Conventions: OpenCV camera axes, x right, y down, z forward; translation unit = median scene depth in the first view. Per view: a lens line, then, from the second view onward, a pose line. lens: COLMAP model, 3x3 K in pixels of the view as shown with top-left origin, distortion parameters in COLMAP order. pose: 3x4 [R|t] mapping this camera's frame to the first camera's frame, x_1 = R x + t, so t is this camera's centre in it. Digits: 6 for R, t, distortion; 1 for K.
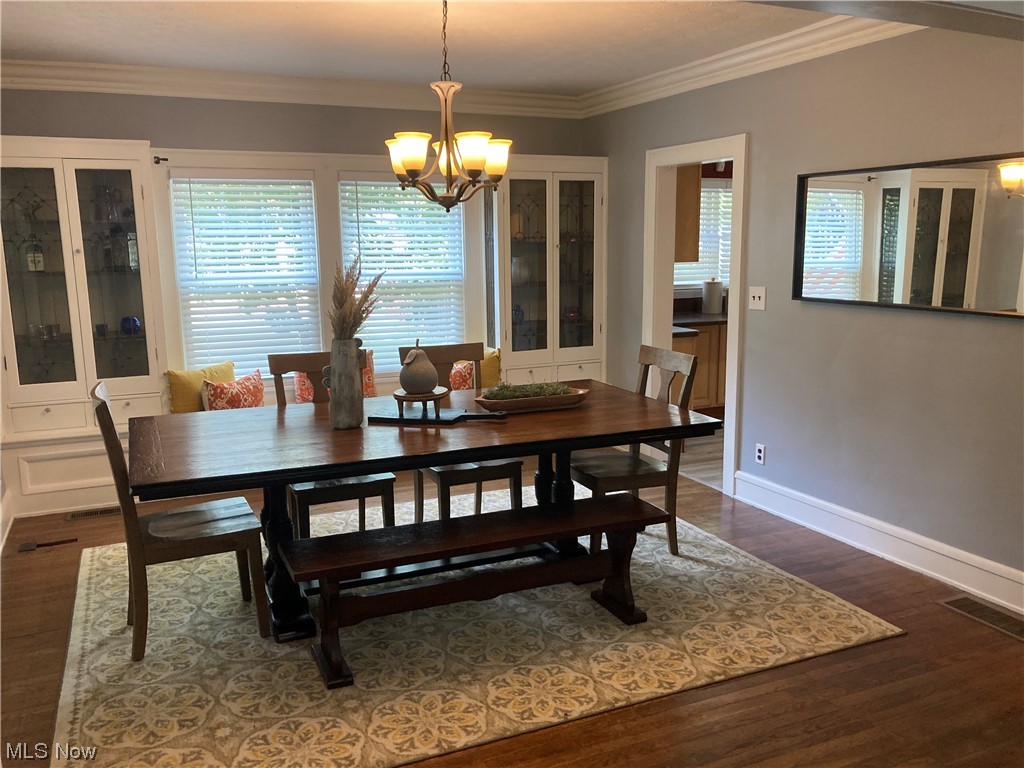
lens RADIAL K [[830.1, 0, 512.0], [0, 830.1, 384.0], [0, 0, 1]] dist [-0.002009, -0.003953]
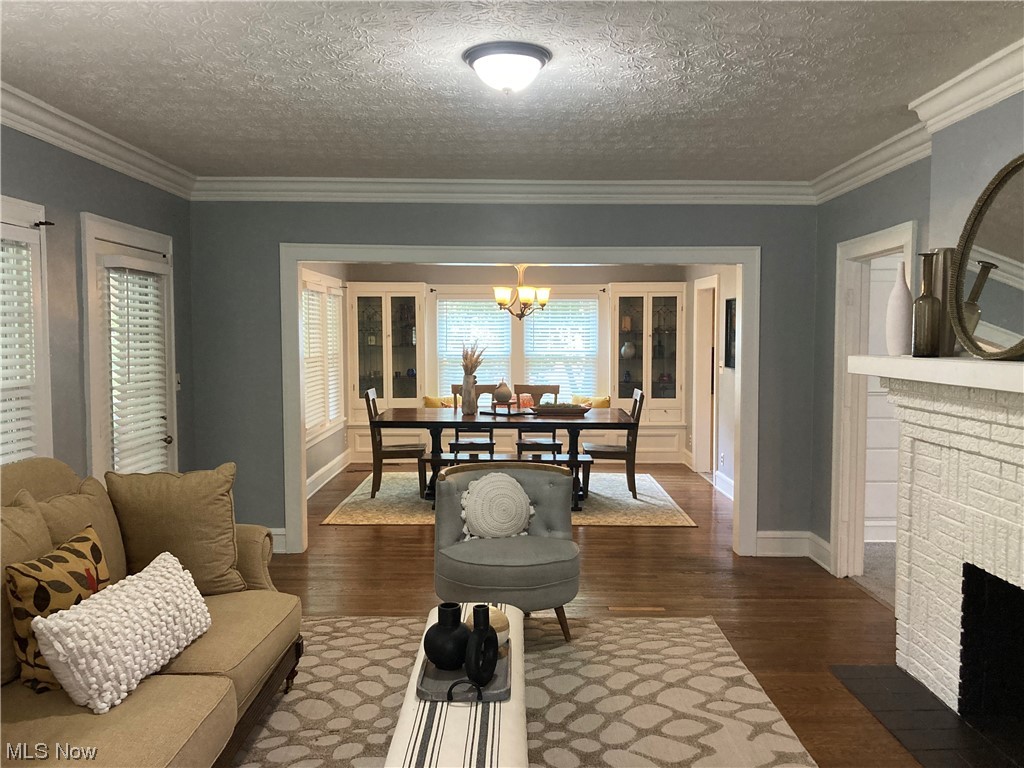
lens RADIAL K [[830.1, 0, 512.0], [0, 830.1, 384.0], [0, 0, 1]] dist [-0.002009, -0.003953]
pose [[0.906970, 0.034799, -0.419755, 0.619866], [-0.078612, 0.993055, -0.087531, 0.114628], [0.413794, 0.112385, 0.903407, -0.719554]]
